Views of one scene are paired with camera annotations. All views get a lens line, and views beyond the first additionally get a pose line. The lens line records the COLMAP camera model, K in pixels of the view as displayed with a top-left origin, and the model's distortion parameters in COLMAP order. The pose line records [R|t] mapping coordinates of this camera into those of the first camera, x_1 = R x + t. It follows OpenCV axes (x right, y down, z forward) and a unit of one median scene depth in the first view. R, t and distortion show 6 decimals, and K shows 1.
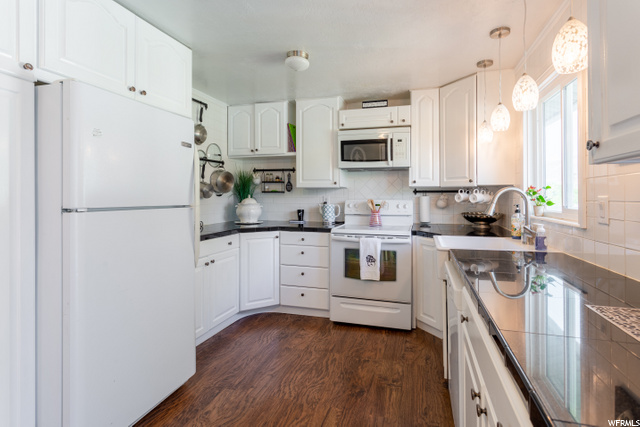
lens RADIAL K [[304.8, 0, 339.8], [0, 304.8, 190.5], [0, 0, 1]] dist [0.000236, 0.000043]
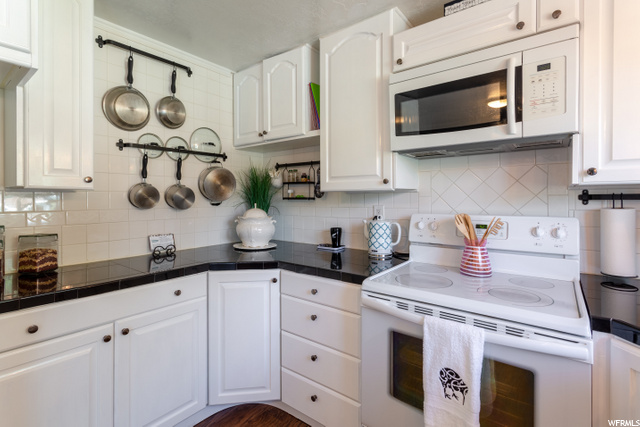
lens RADIAL K [[302.0, 0, 315.7], [0, 302.0, 201.4], [0, 0, 1]] dist [0.001500, 0.000395]
pose [[0.917113, -0.000465, -0.398626, 0.078784], [0.010207, 0.999699, 0.022317, -0.003133], [0.398496, -0.024536, 0.916842, 0.496184]]
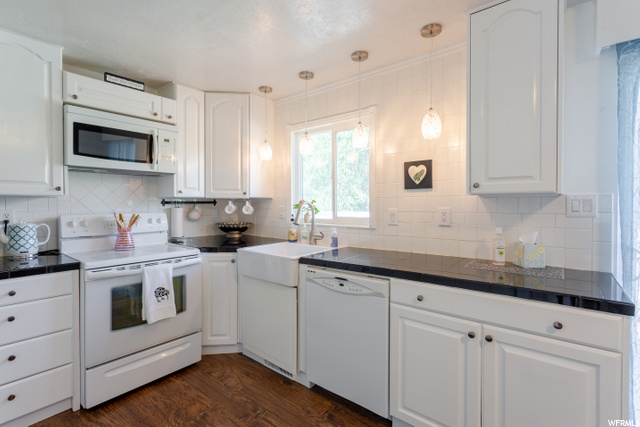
lens RADIAL K [[302.0, 0, 315.7], [0, 302.0, 201.4], [0, 0, 1]] dist [0.001500, 0.000395]
pose [[0.414747, 0.003504, 0.909930, -0.353181], [-0.016521, 0.999857, 0.003681, -0.009151], [-0.909787, -0.016560, 0.414746, 0.281448]]
